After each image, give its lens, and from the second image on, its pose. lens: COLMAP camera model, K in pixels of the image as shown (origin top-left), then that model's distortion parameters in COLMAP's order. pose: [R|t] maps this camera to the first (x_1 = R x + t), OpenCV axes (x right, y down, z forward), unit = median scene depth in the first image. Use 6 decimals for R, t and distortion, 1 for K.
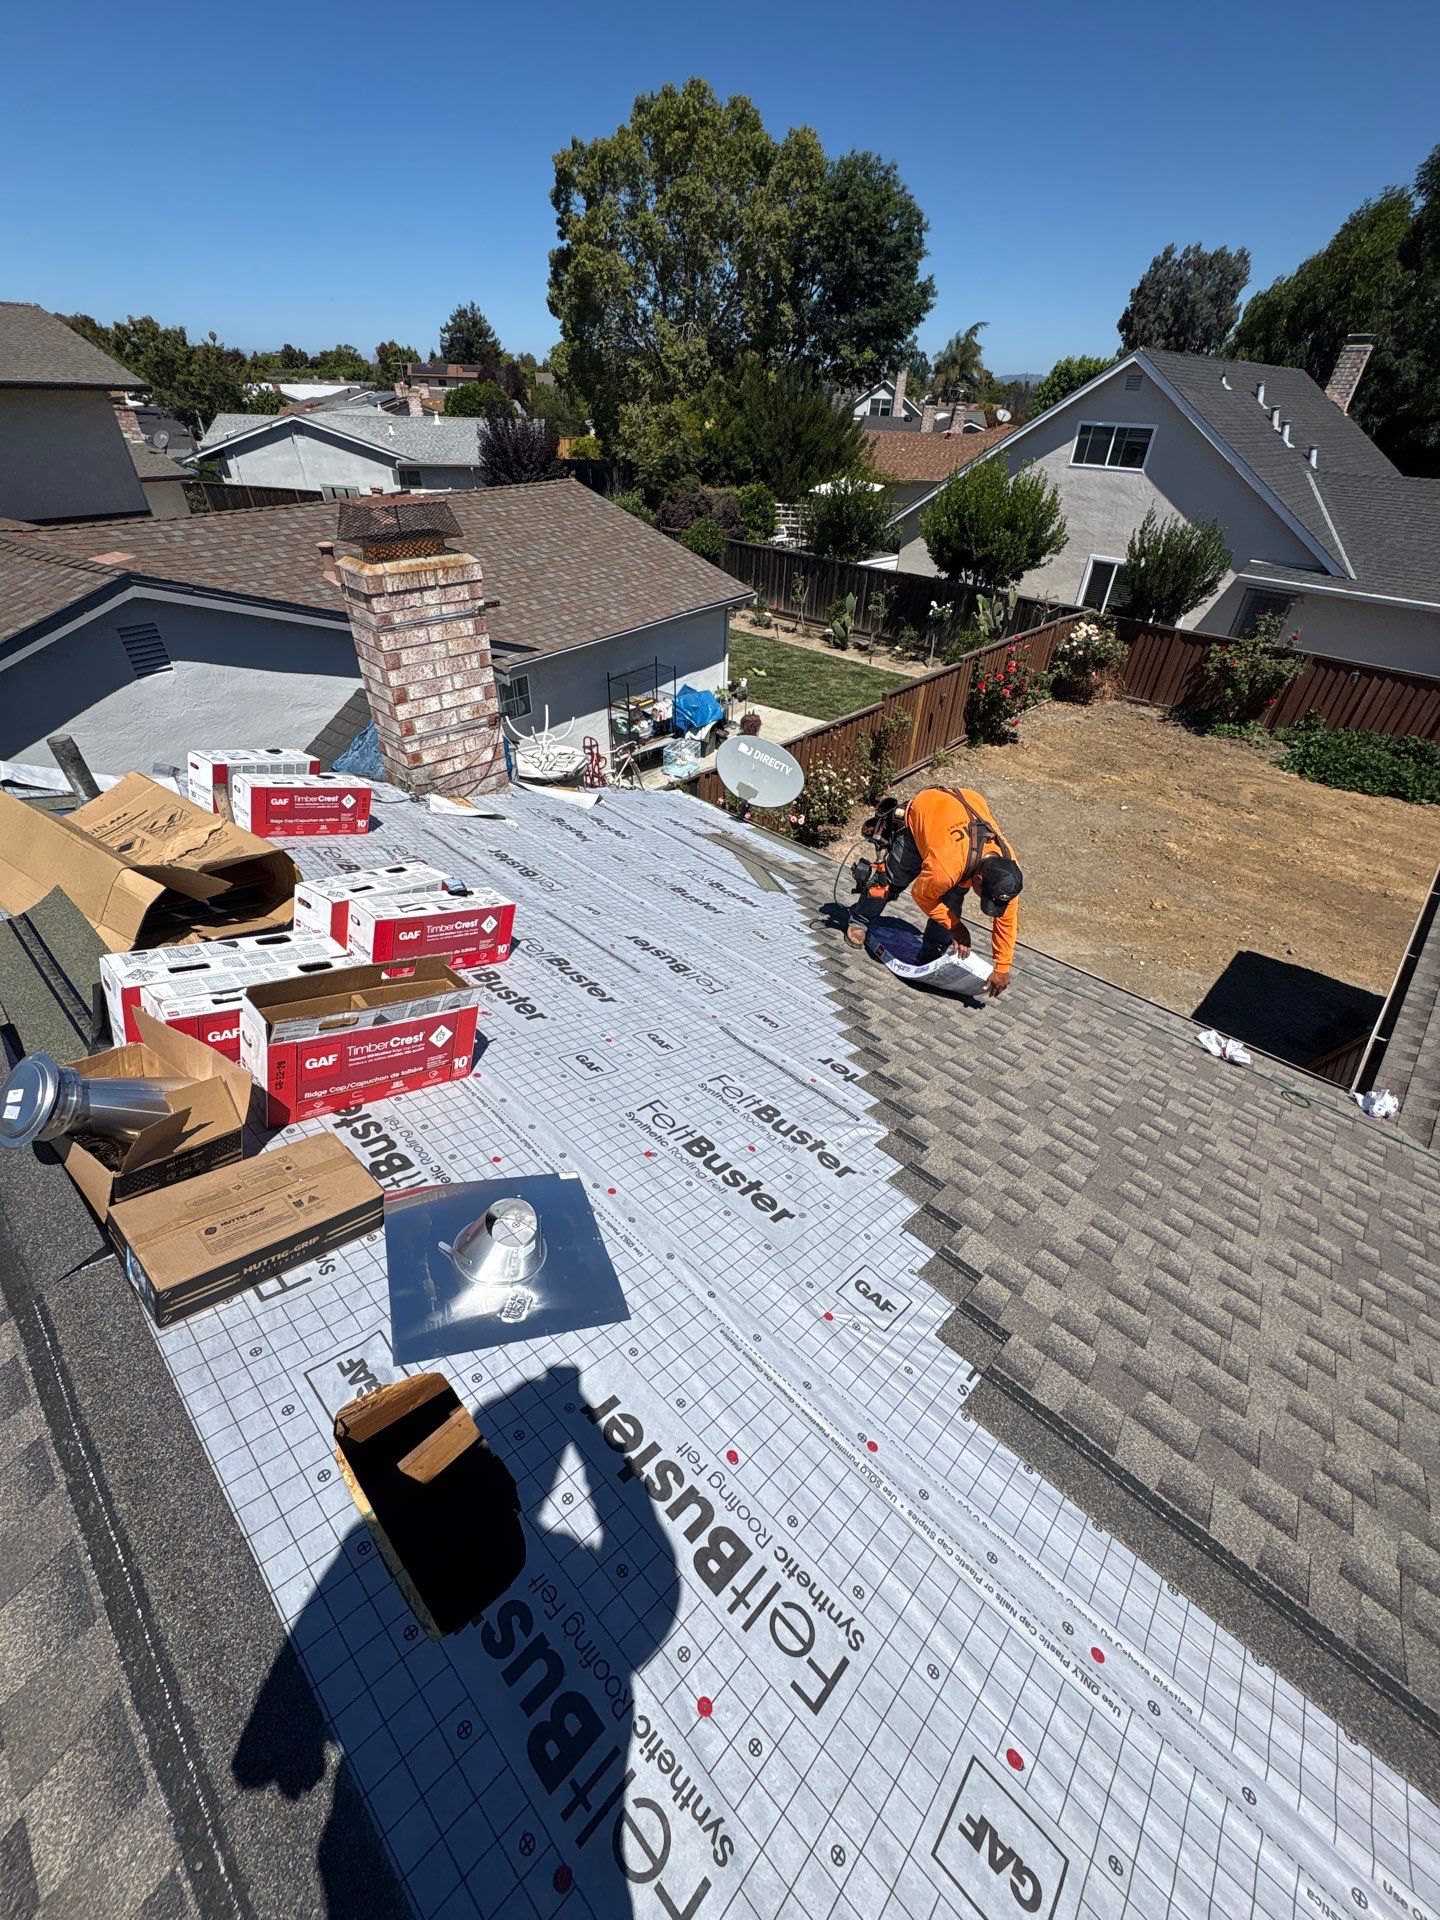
lens RADIAL K [[762.2, 0, 718.6], [0, 762.2, 958.6], [0, 0, 1]] dist [0.002149, -0.001377]
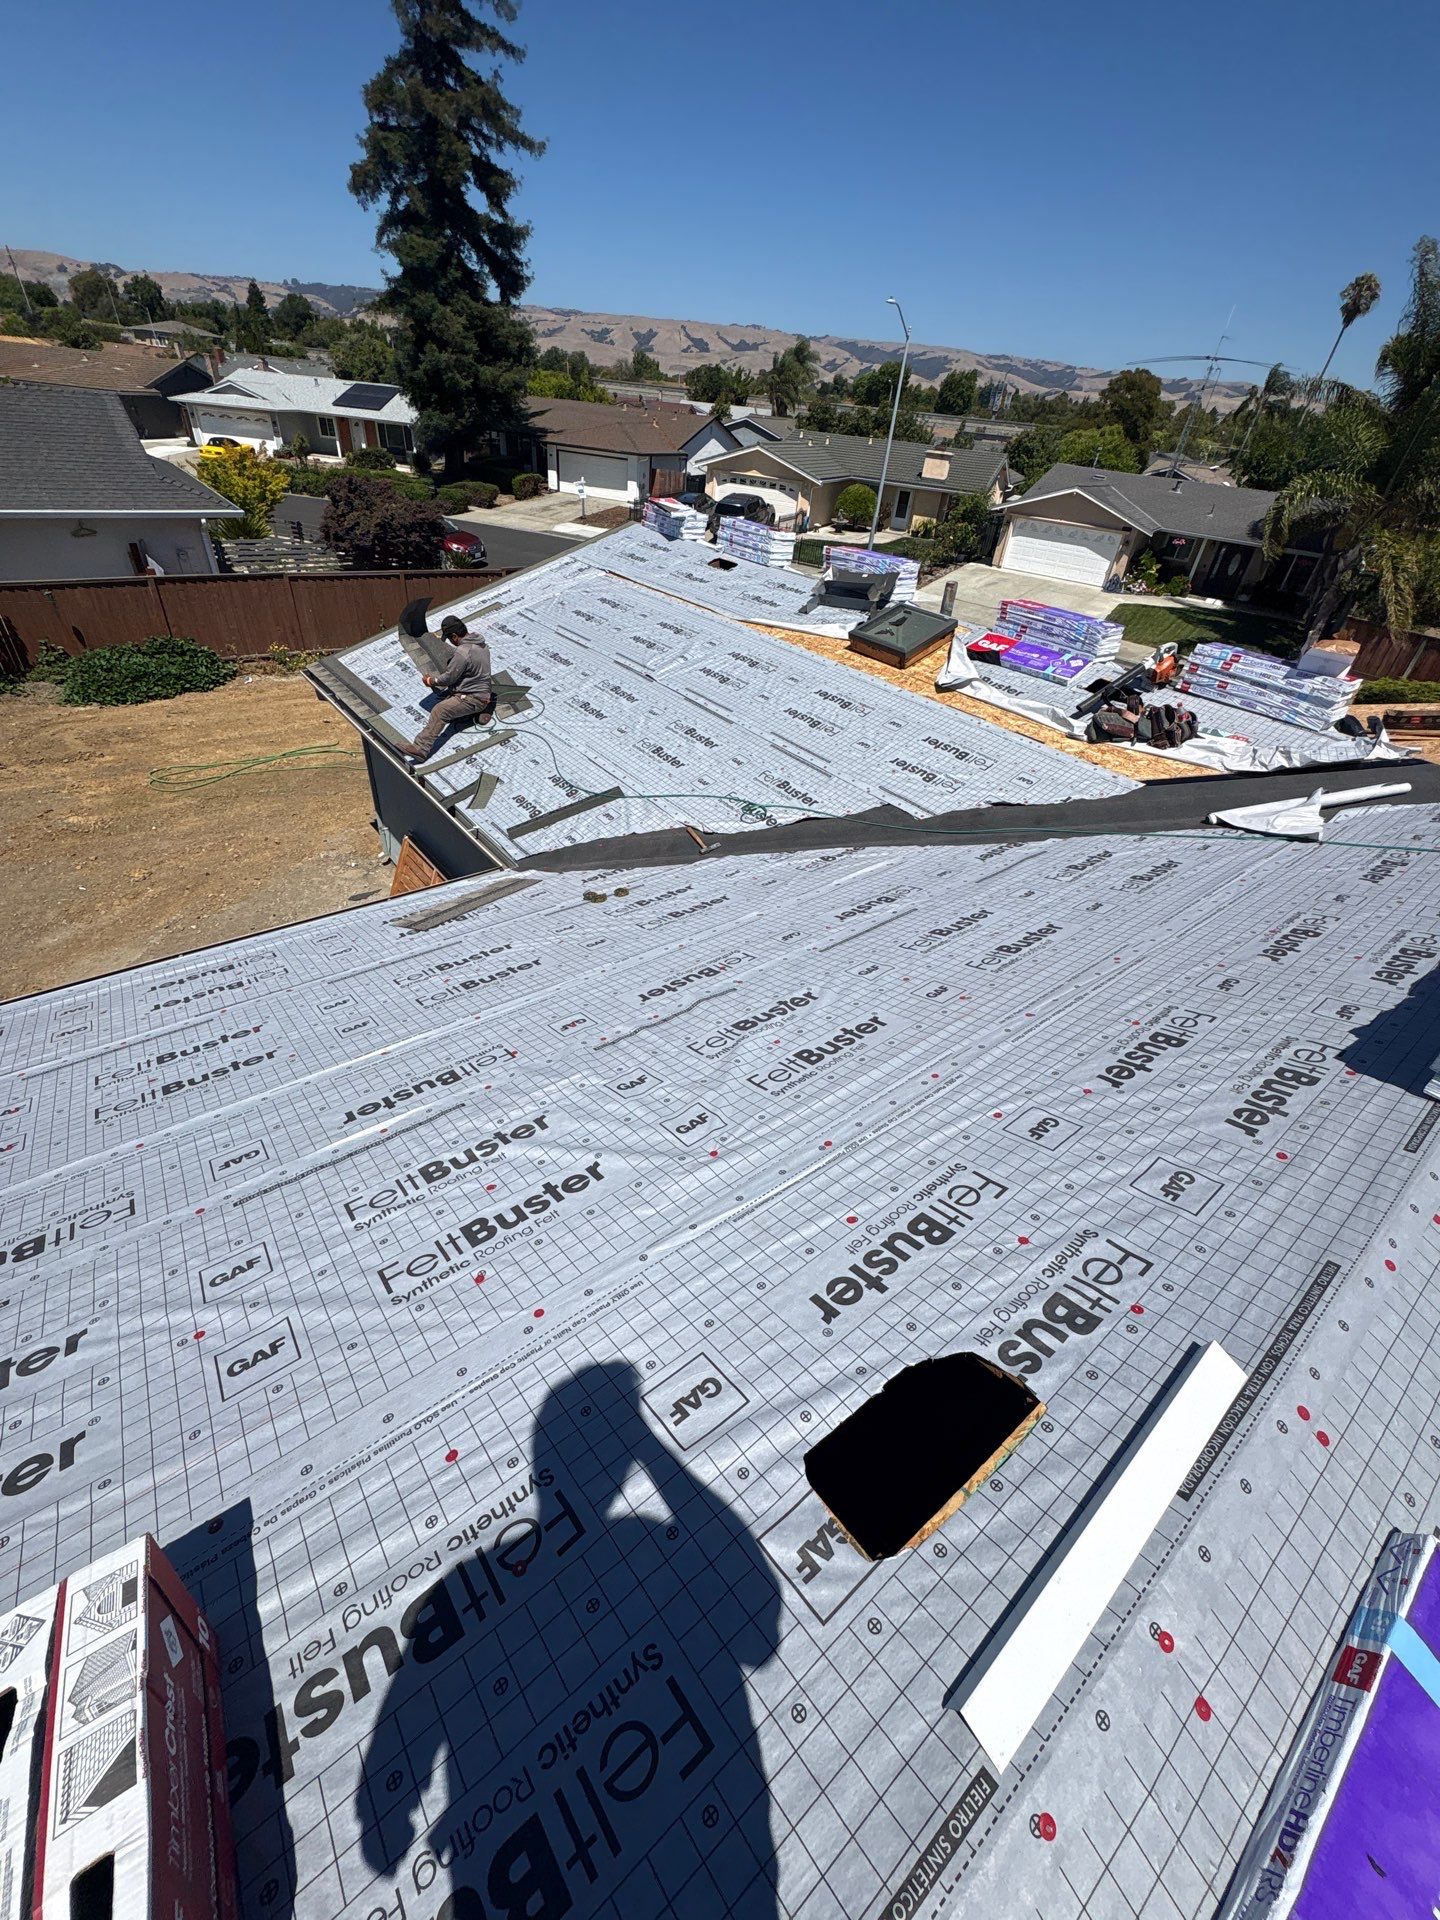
lens RADIAL K [[762.2, 0, 717.0], [0, 762.2, 961.3], [0, 0, 1]] dist [0.002149, -0.001377]
pose [[0.146226, -0.601730, 0.785200, -0.069890], [0.526127, 0.719470, 0.453379, -0.030961], [-0.837740, 0.346819, 0.421792, 0.049263]]
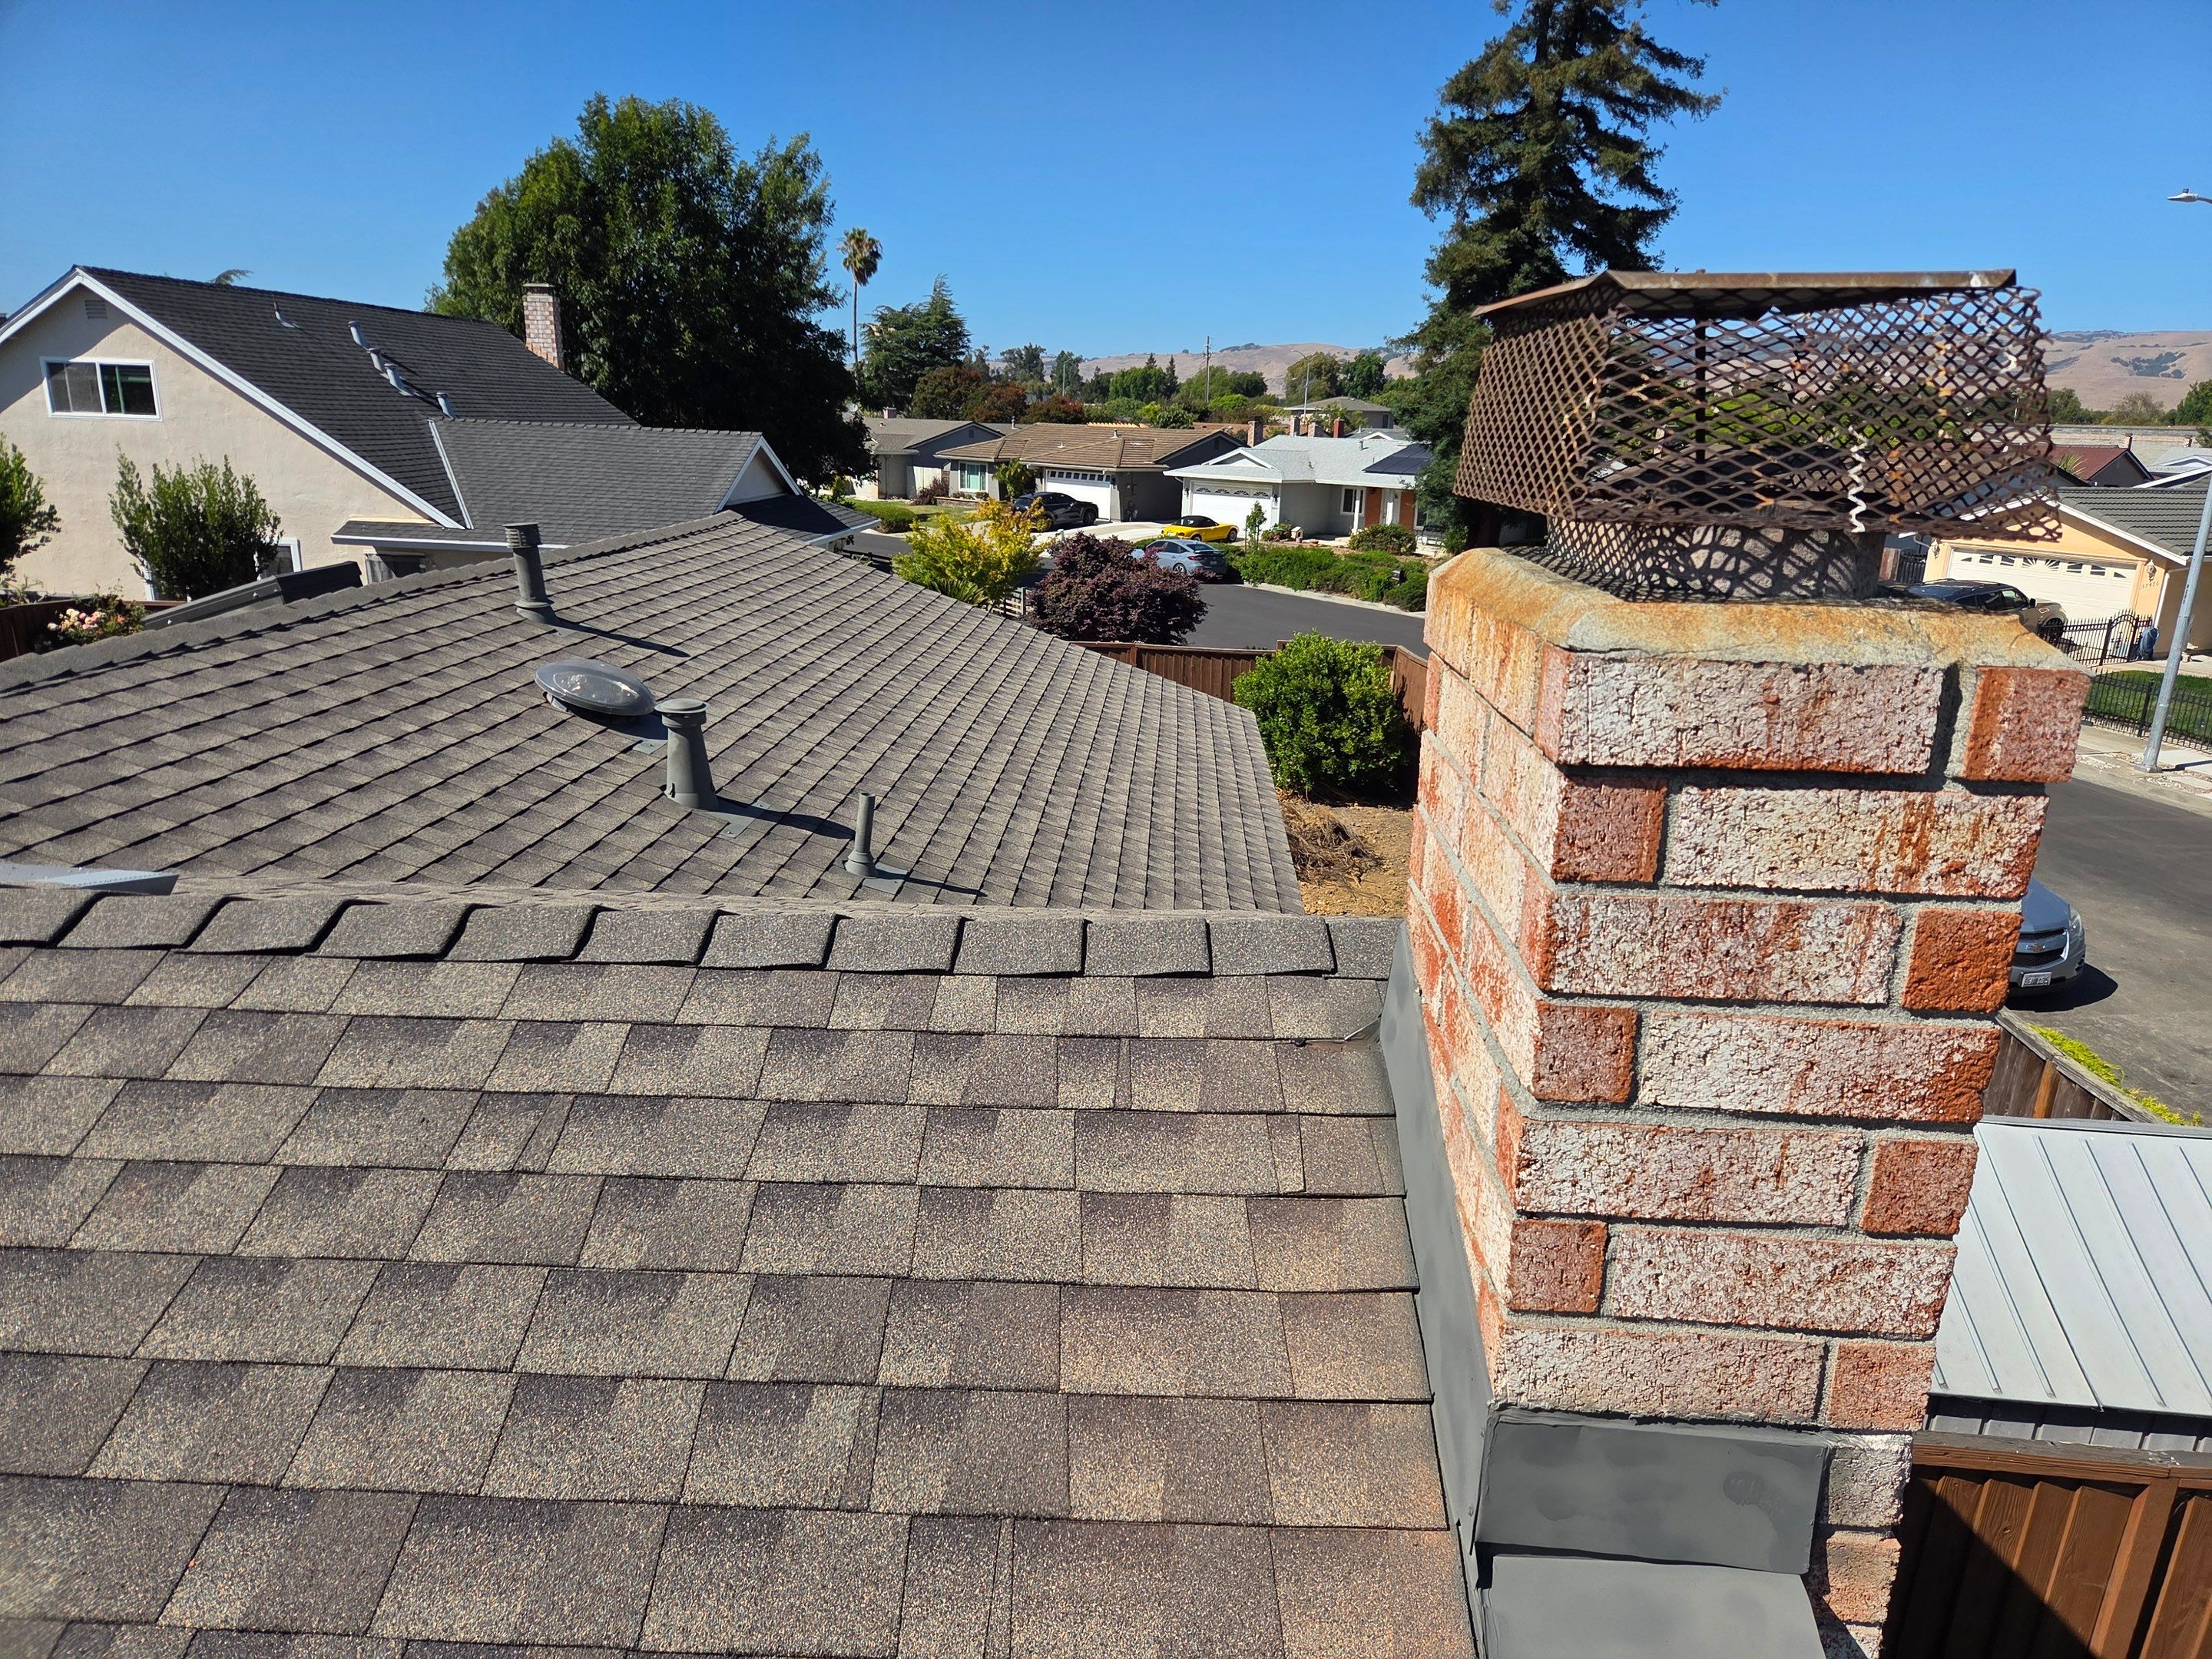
lens RADIAL K [[1479.8, 0, 1127.8], [0, 1479.8, 828.2], [0, 0, 1]] dist [0.056552, -0.038010]
pose [[0.743924, -0.184554, 0.642274, 0.303137], [0.393918, 0.897483, -0.198374, 0.355529], [-0.539820, 0.400579, 0.740359, -0.383155]]
